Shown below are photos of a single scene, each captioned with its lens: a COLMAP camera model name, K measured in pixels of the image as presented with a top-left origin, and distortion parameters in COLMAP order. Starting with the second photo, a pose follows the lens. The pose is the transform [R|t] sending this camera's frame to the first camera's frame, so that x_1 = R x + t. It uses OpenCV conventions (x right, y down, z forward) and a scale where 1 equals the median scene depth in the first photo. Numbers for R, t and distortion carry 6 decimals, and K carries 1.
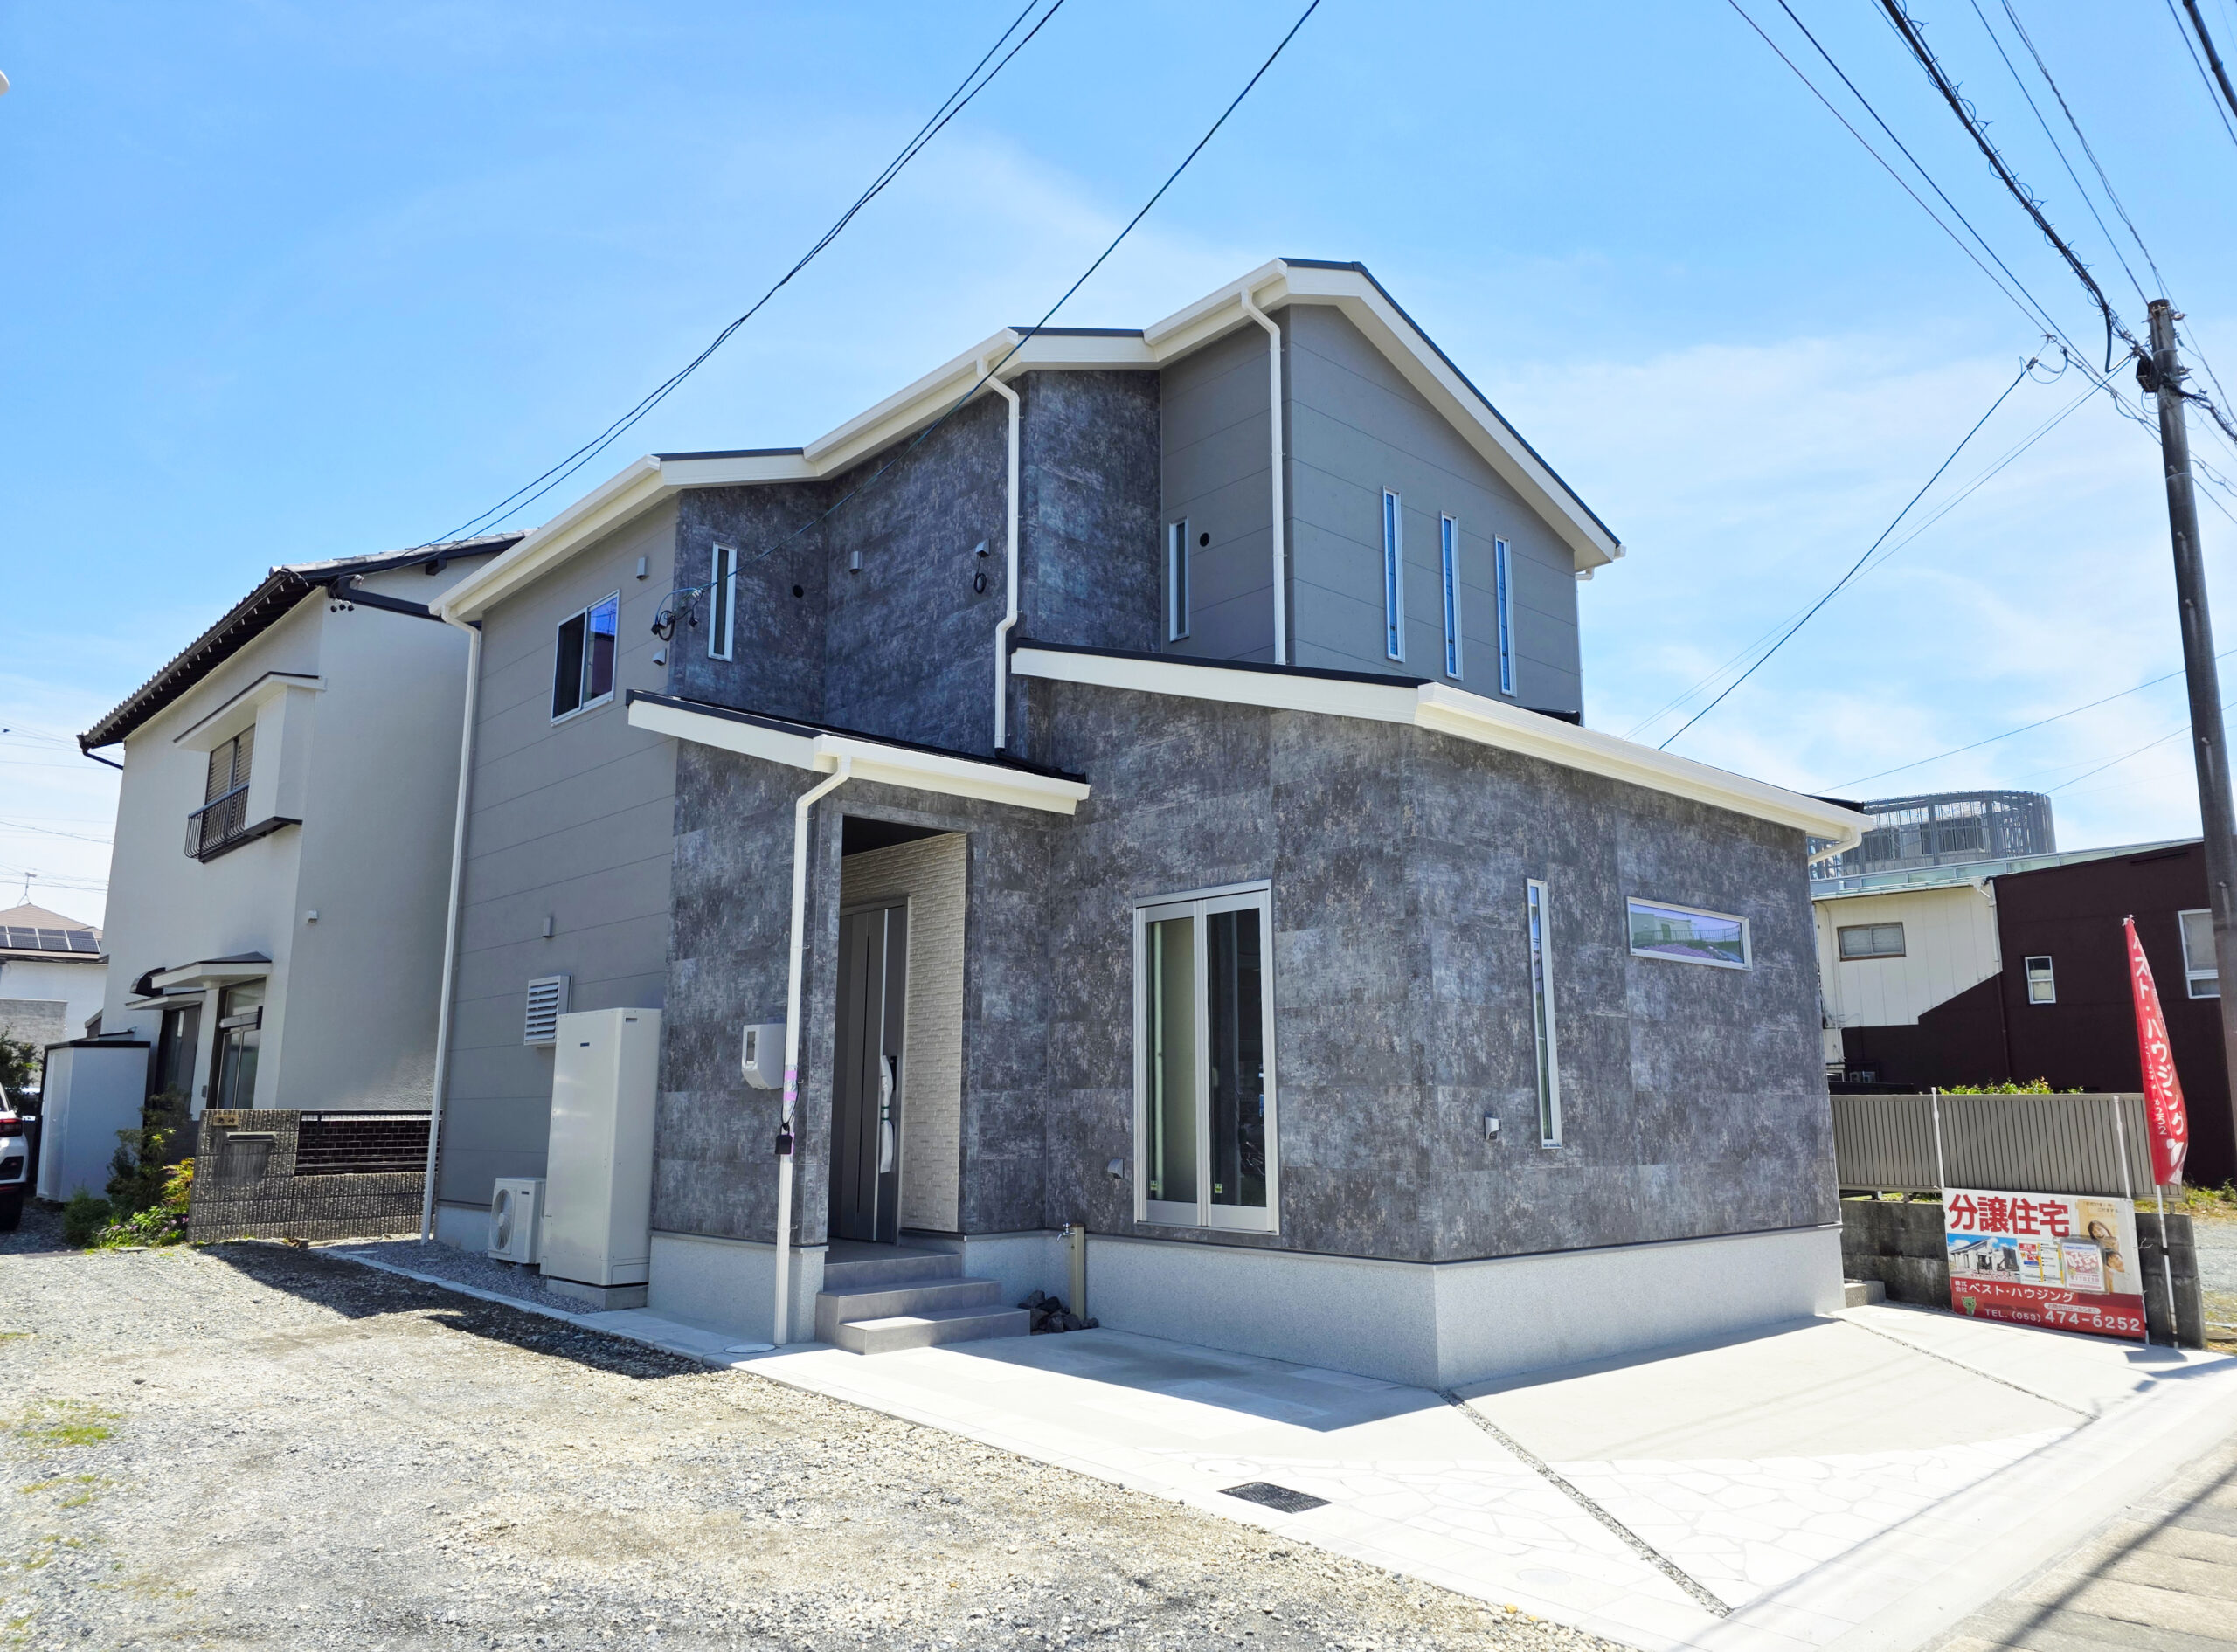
lens RADIAL K [[1496.2, 0, 1121.5], [0, 1496.2, 826.7], [0, 0, 1]] dist [0.070333, -0.068766]
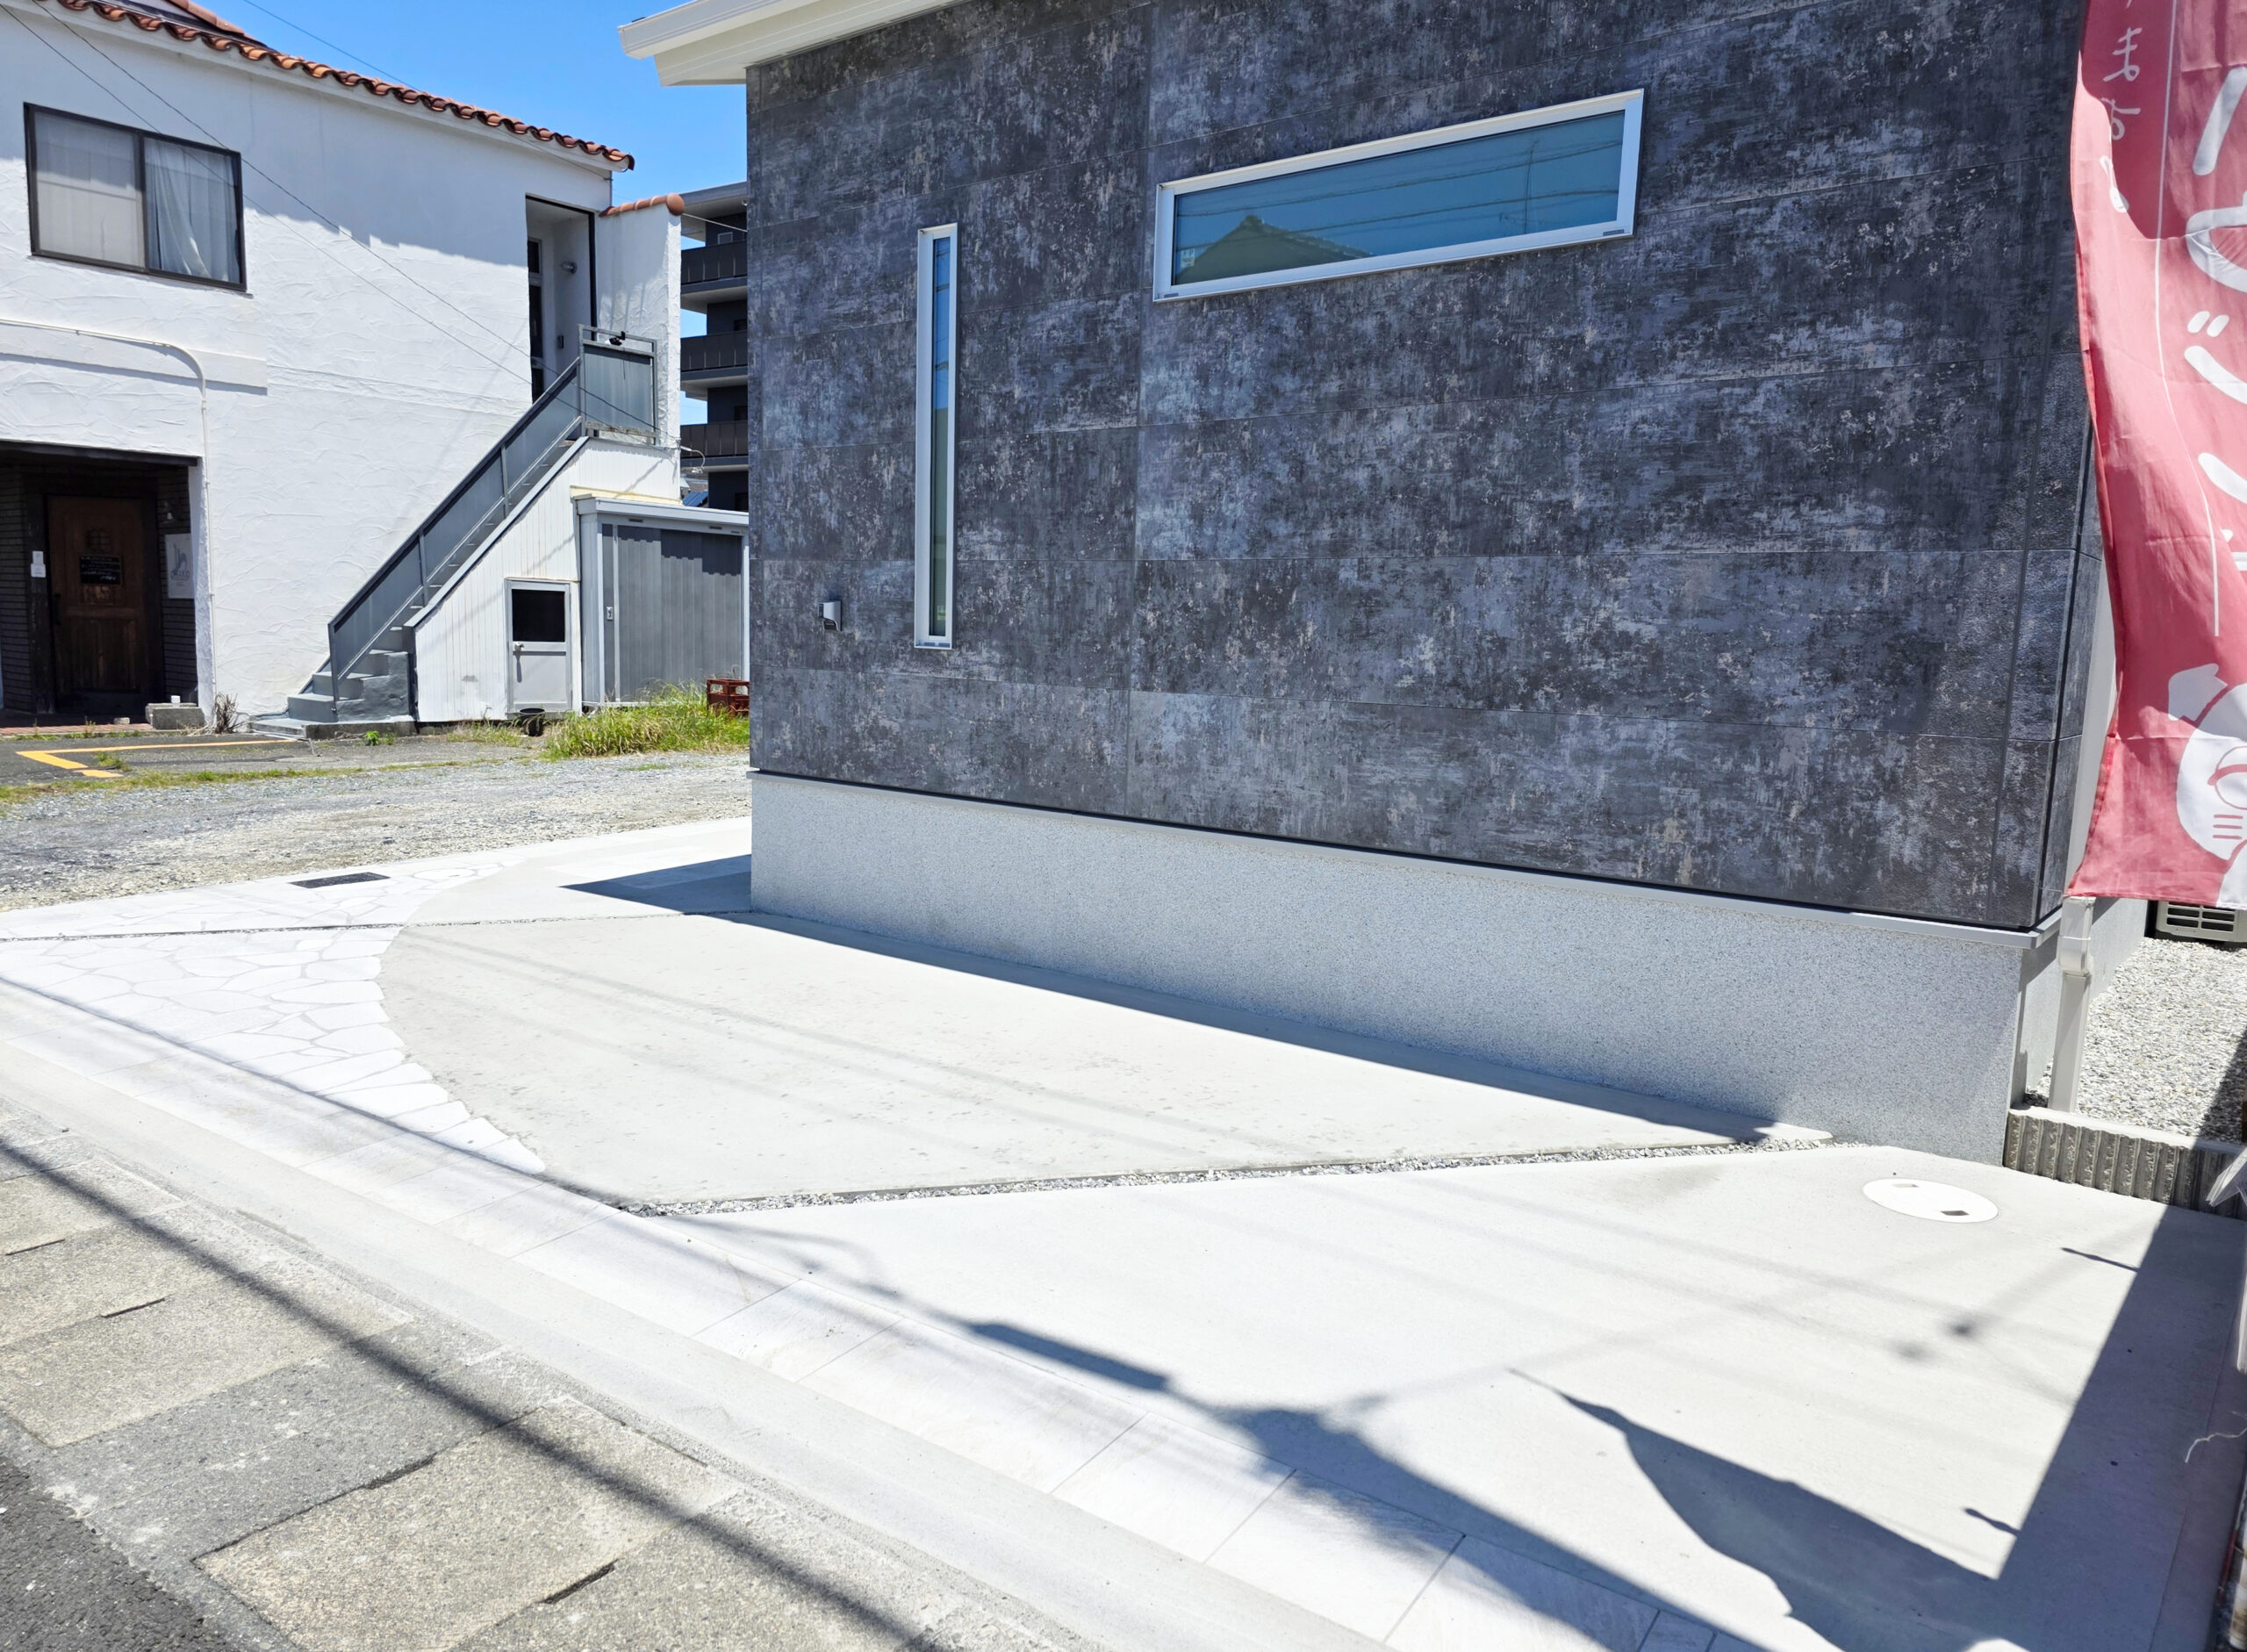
lens RADIAL K [[1532.0, 0, 1122.3], [0, 1532.0, 831.3], [0, 0, 1]] dist [0.076282, -0.075002]
pose [[0.162814, 0.132494, -0.977720, 0.863685], [0.152924, 0.975579, 0.157669, 0.173425], [0.974734, -0.175188, 0.138576, 0.852777]]
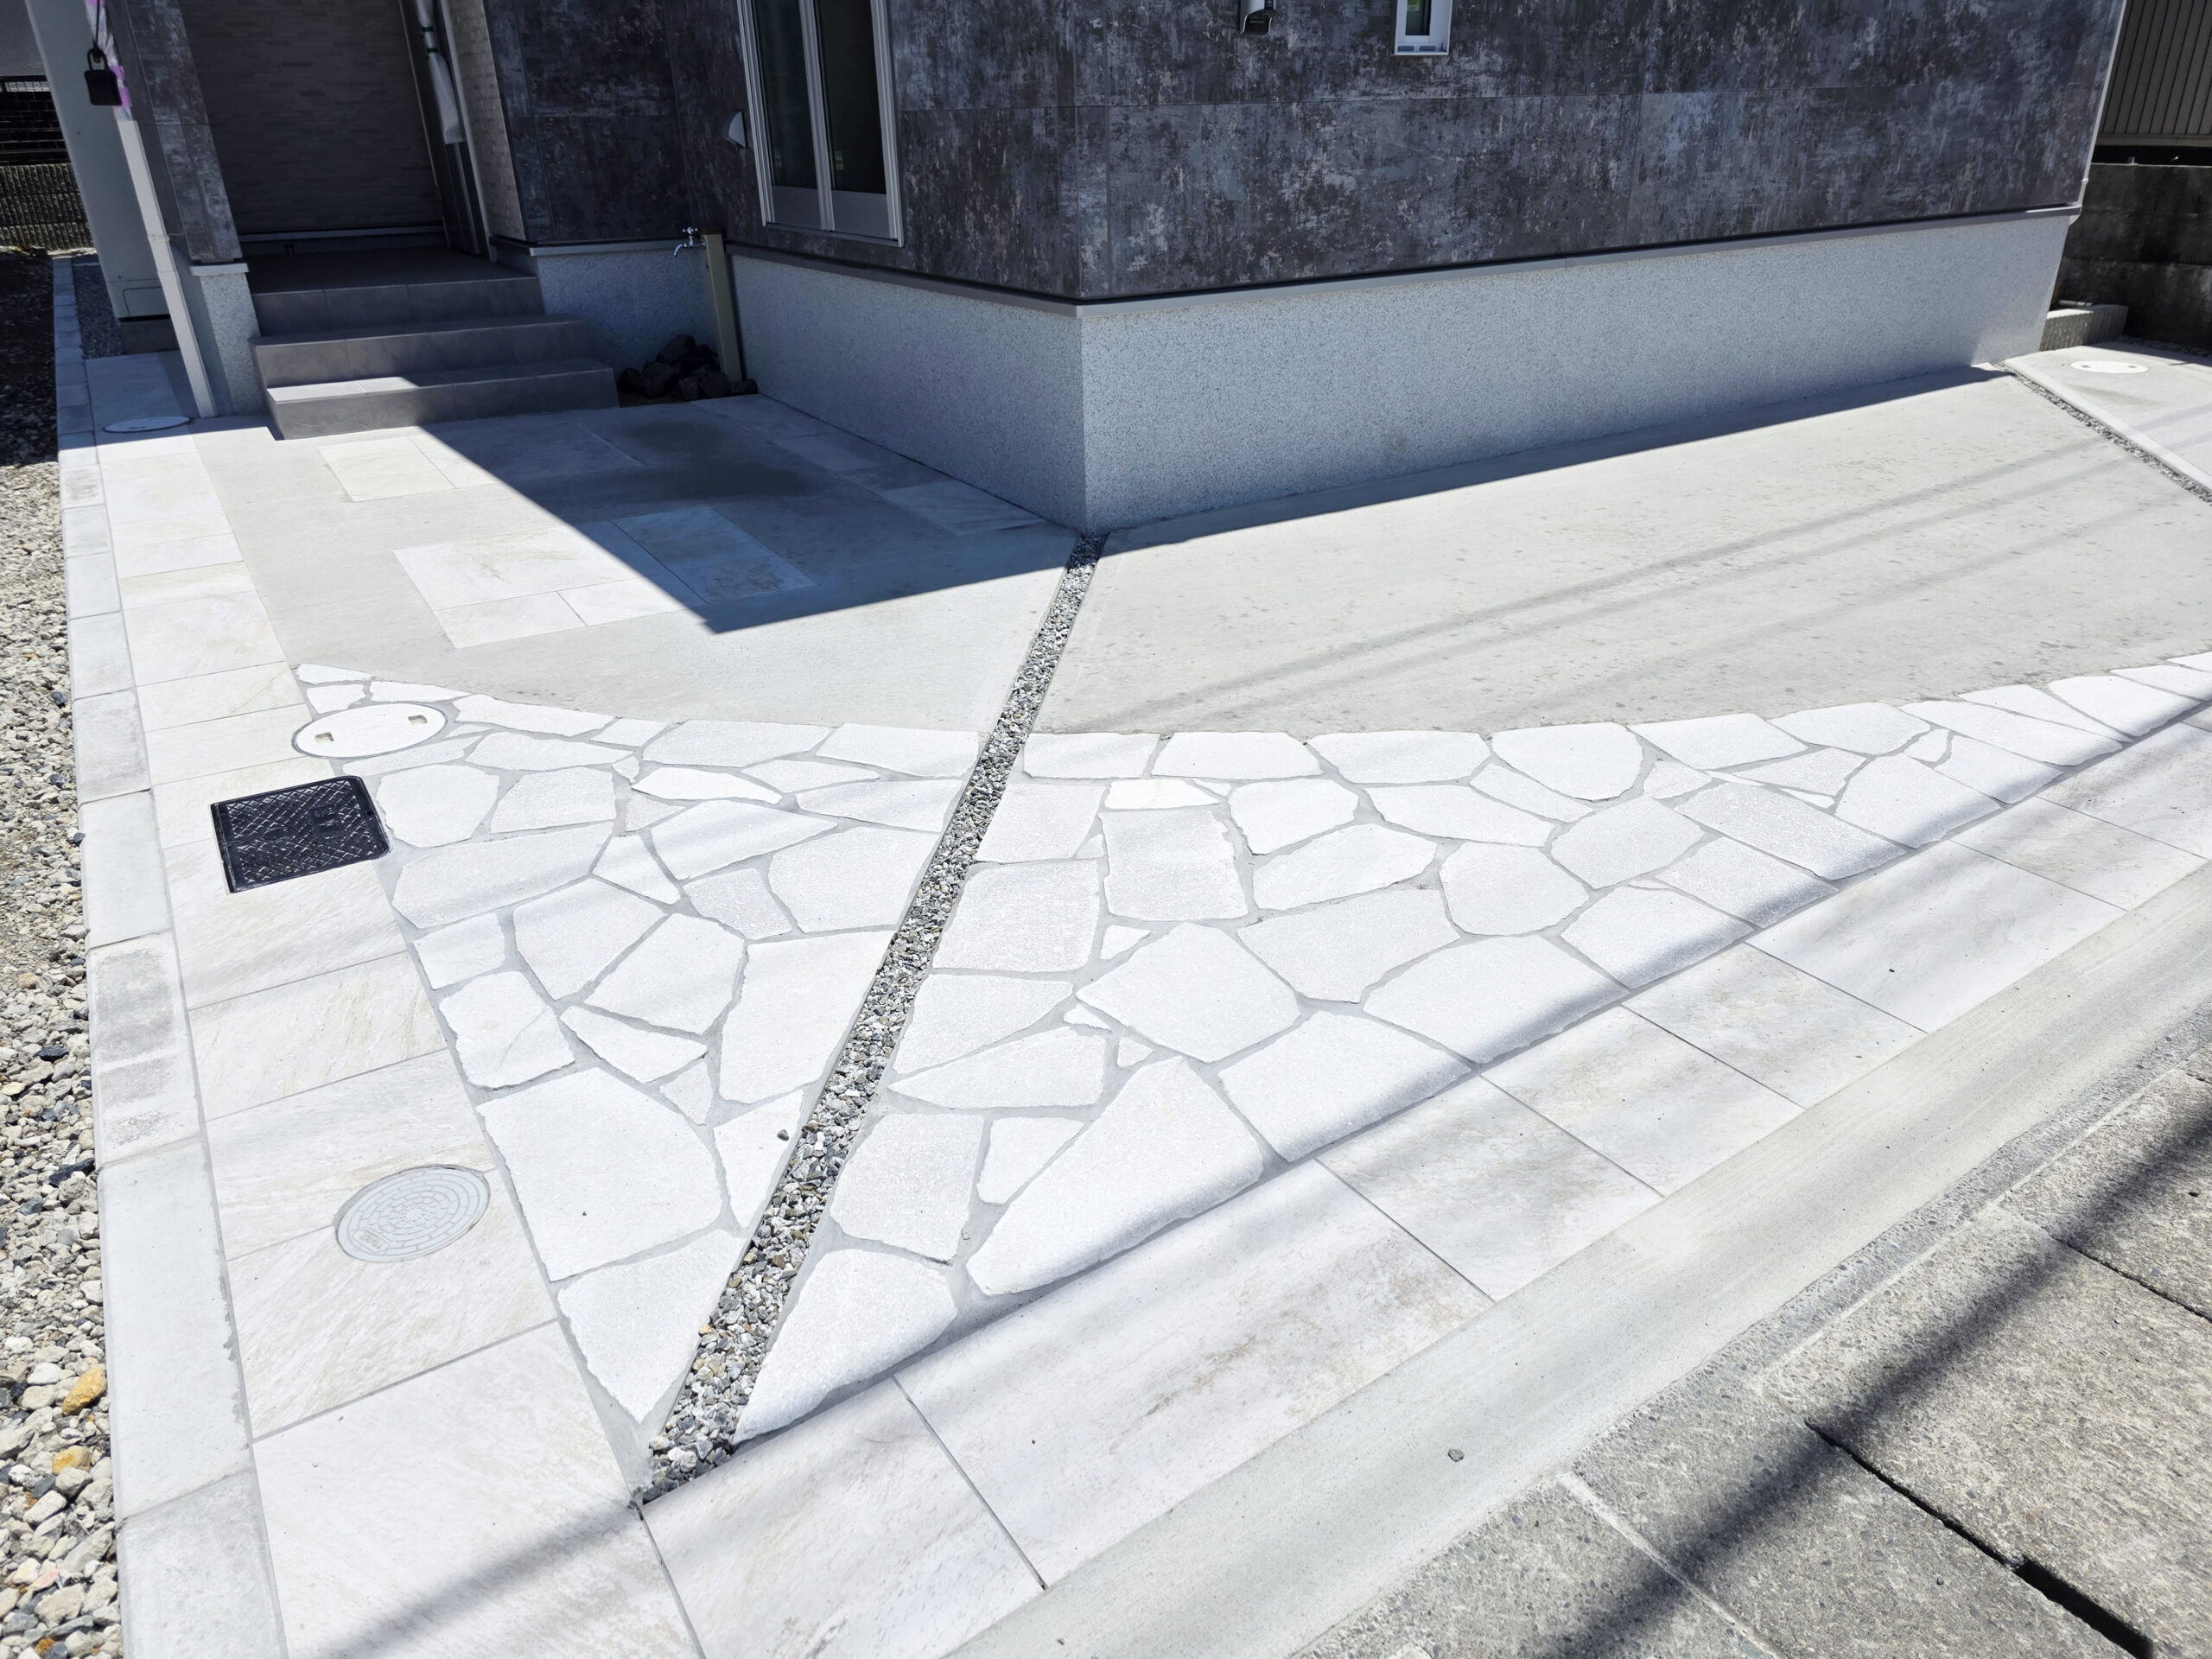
lens RADIAL K [[1479.6, 0, 1109.0], [0, 1479.6, 831.6], [0, 0, 1]] dist [0.070333, -0.068766]
pose [[0.984717, 0.057020, -0.164565, 0.245795], [0.052201, 0.804819, 0.591220, 0.107004], [0.166156, -0.590774, 0.789543, 0.390149]]
